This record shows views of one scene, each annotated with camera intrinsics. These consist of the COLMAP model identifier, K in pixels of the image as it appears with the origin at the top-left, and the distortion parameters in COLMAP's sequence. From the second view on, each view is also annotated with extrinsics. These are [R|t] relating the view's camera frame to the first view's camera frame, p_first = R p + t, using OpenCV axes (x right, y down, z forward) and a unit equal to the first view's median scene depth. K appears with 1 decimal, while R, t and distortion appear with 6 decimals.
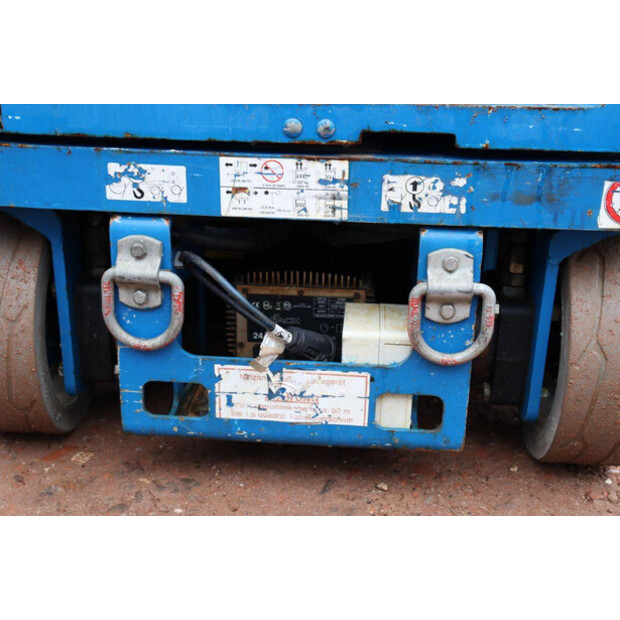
lens RADIAL K [[846.4, 0, 310.1], [0, 846.4, 310.2], [0, 0, 1]] dist [0.033351, 0.000000]
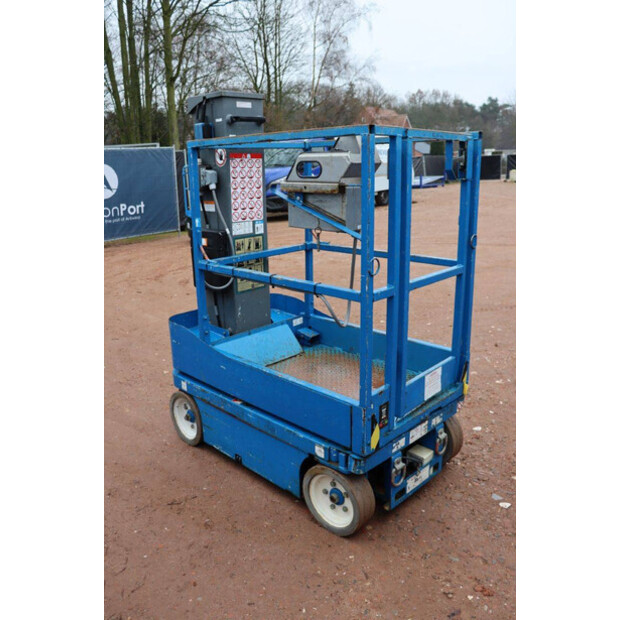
lens RADIAL K [[537.8, 0, 311.2], [0, 537.8, 310.3], [0, 0, 1]] dist [-0.122735, -0.002462]
pose [[0.640510, -0.237728, 0.730228, -2.027556], [0.304560, 0.951538, 0.042635, -0.936665], [-0.704976, 0.195090, 0.681872, -0.494334]]
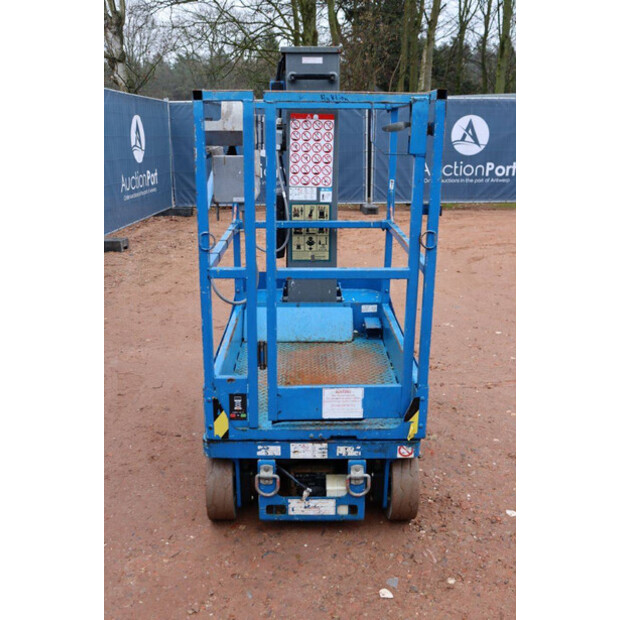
lens RADIAL K [[631.7, 0, 310.4], [0, 631.7, 307.1], [0, 0, 1]] dist [-0.080361, 0.000000]
pose [[0.996879, -0.041474, 0.067177, -0.166571], [0.046143, 0.996513, -0.069512, -0.528712], [-0.064060, 0.072395, 0.995317, -1.554545]]
